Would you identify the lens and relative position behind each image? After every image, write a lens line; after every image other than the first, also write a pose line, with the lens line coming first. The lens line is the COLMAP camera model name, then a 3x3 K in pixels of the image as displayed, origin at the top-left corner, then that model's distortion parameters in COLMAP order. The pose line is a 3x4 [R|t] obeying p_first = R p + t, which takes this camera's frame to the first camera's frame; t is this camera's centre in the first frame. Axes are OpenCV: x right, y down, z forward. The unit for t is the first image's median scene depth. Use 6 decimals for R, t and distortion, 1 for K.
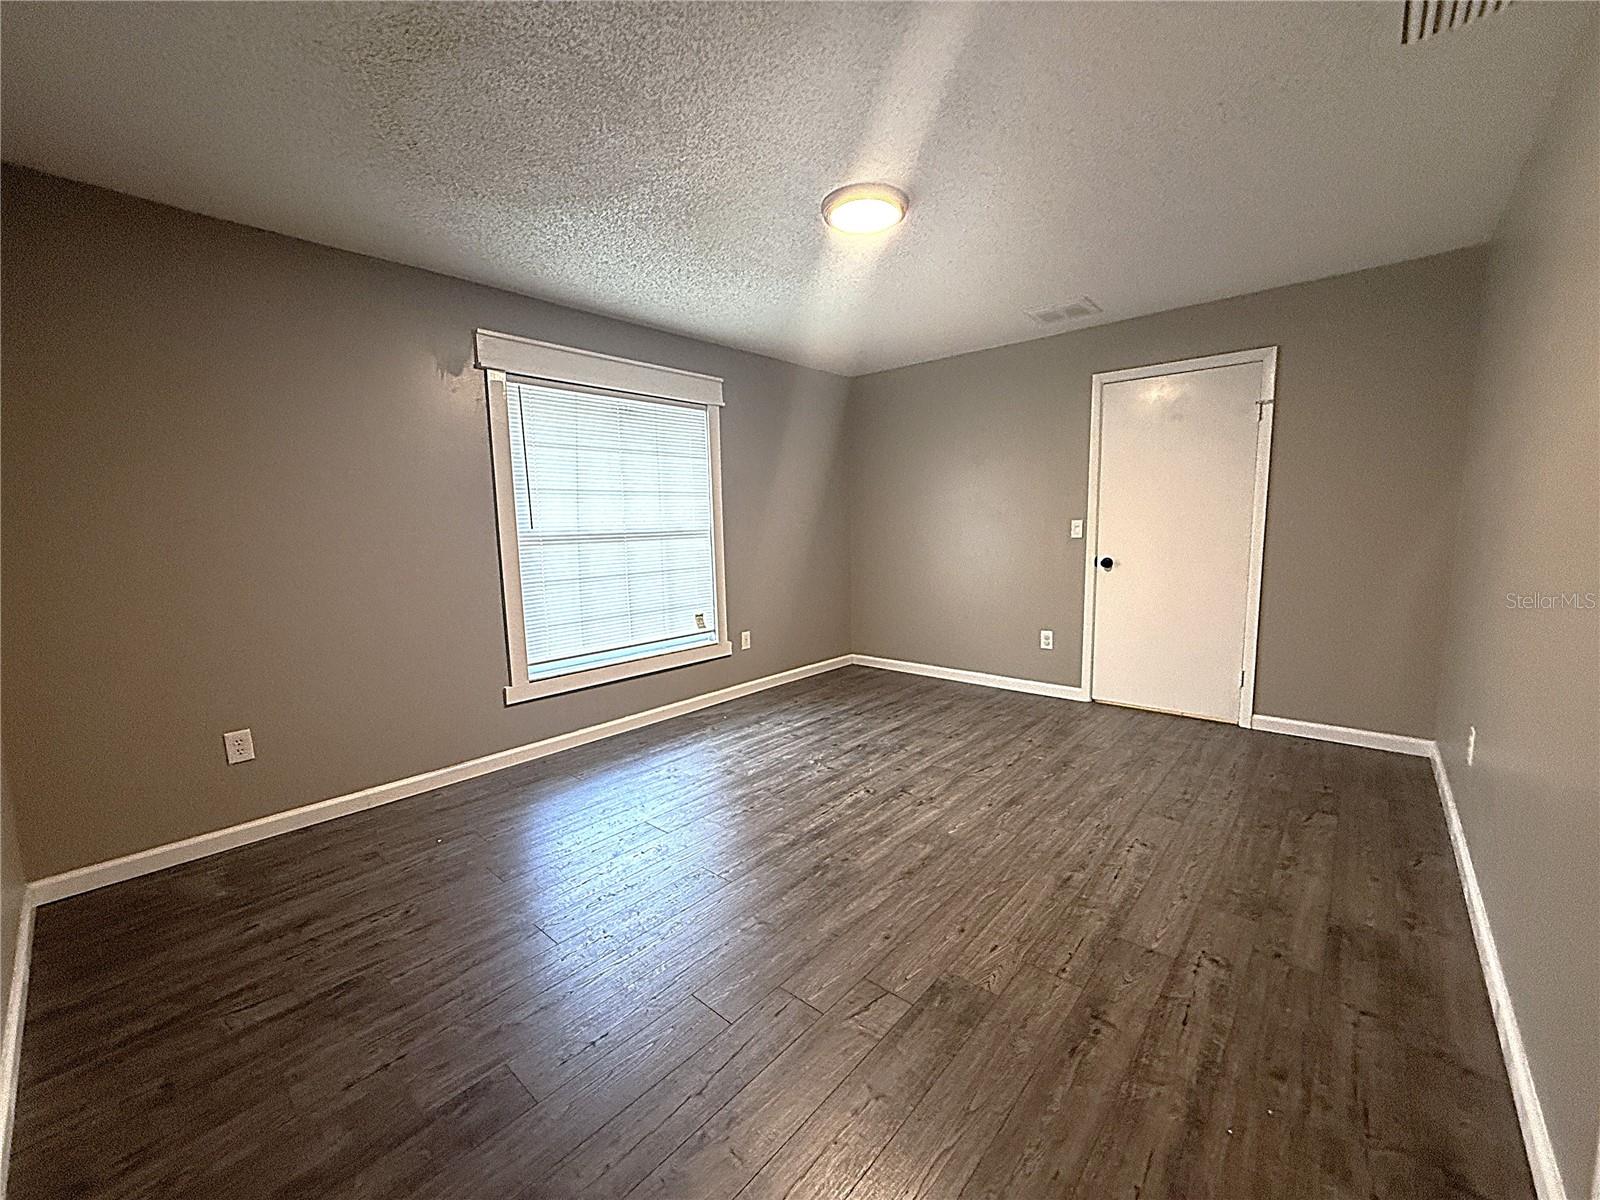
lens RADIAL K [[638.4, 0, 799.5], [0, 638.4, 601.1], [0, 0, 1]] dist [0.000466, 0.000416]
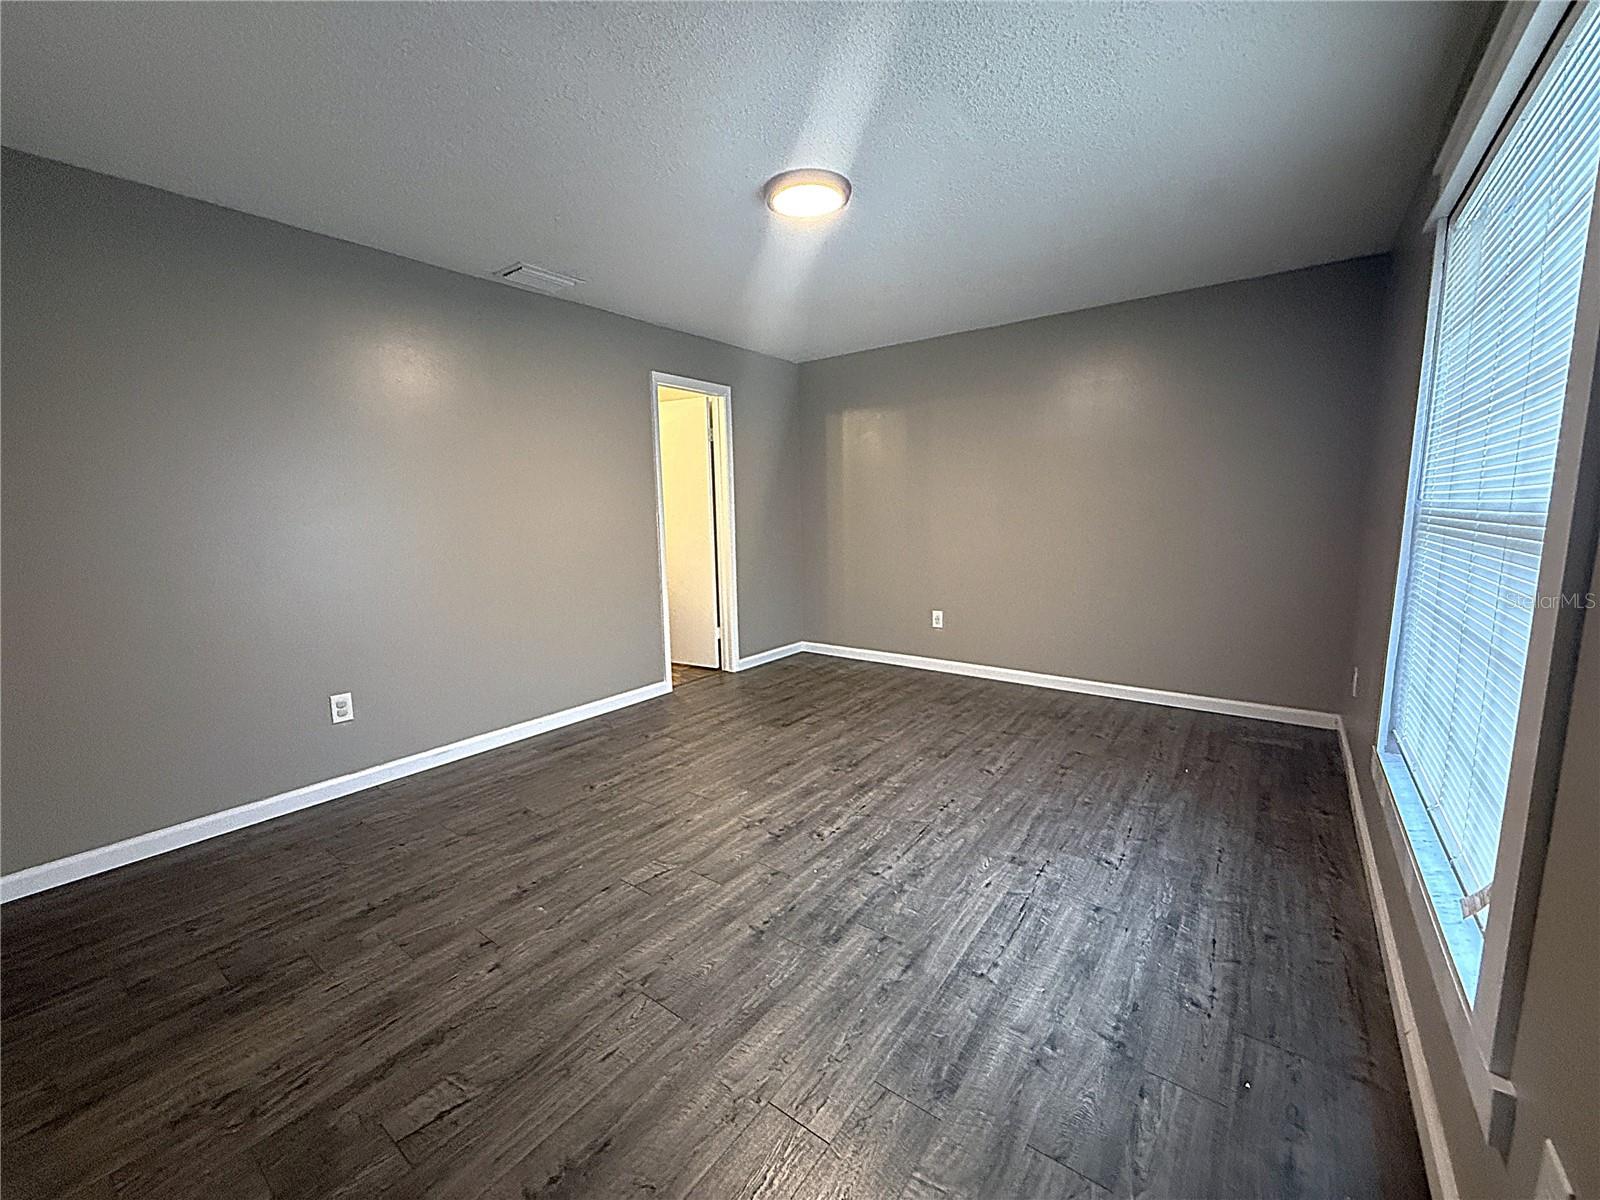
lens RADIAL K [[638.4, 0, 795.8], [0, 638.4, 600.0], [0, 0, 1]] dist [0.000466, 0.000416]
pose [[-0.996428, 0.052337, -0.066273, 0.168576], [0.033048, 0.963872, 0.264309, -0.208433], [0.077712, 0.261175, -0.962158, 1.639739]]
